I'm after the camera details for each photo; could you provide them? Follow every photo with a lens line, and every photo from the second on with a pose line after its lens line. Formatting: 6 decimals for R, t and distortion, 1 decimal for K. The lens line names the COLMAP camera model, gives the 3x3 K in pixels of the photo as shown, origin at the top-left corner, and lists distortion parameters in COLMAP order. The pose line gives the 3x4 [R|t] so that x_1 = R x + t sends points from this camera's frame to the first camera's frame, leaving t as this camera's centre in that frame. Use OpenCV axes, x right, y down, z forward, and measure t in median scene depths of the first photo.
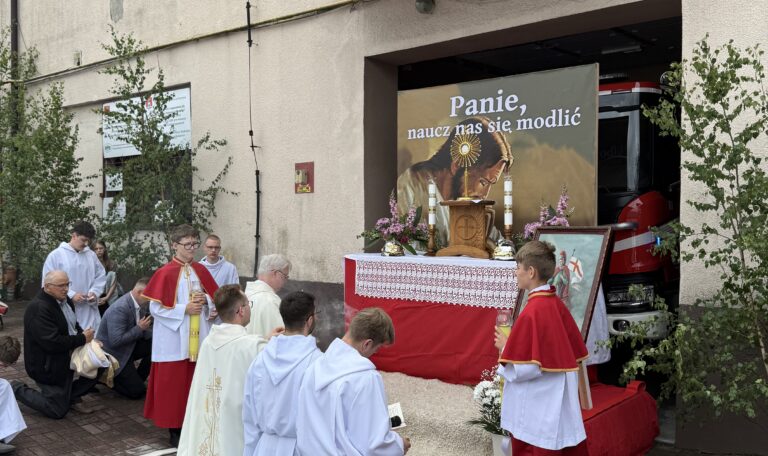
lens RADIAL K [[728.7, 0, 395.5], [0, 728.7, 227.3], [0, 0, 1]] dist [0.158190, -0.373541]
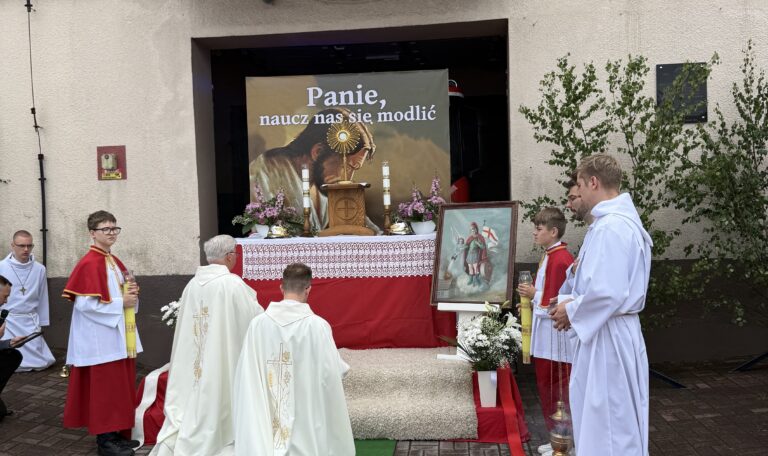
lens RADIAL K [[728.7, 0, 395.5], [0, 728.7, 227.3], [0, 0, 1]] dist [0.158190, -0.373541]
pose [[0.824830, -0.036459, 0.564204, -0.440488], [0.035480, 0.999290, 0.012705, 0.015995], [-0.564266, 0.009538, 0.825538, 0.055734]]
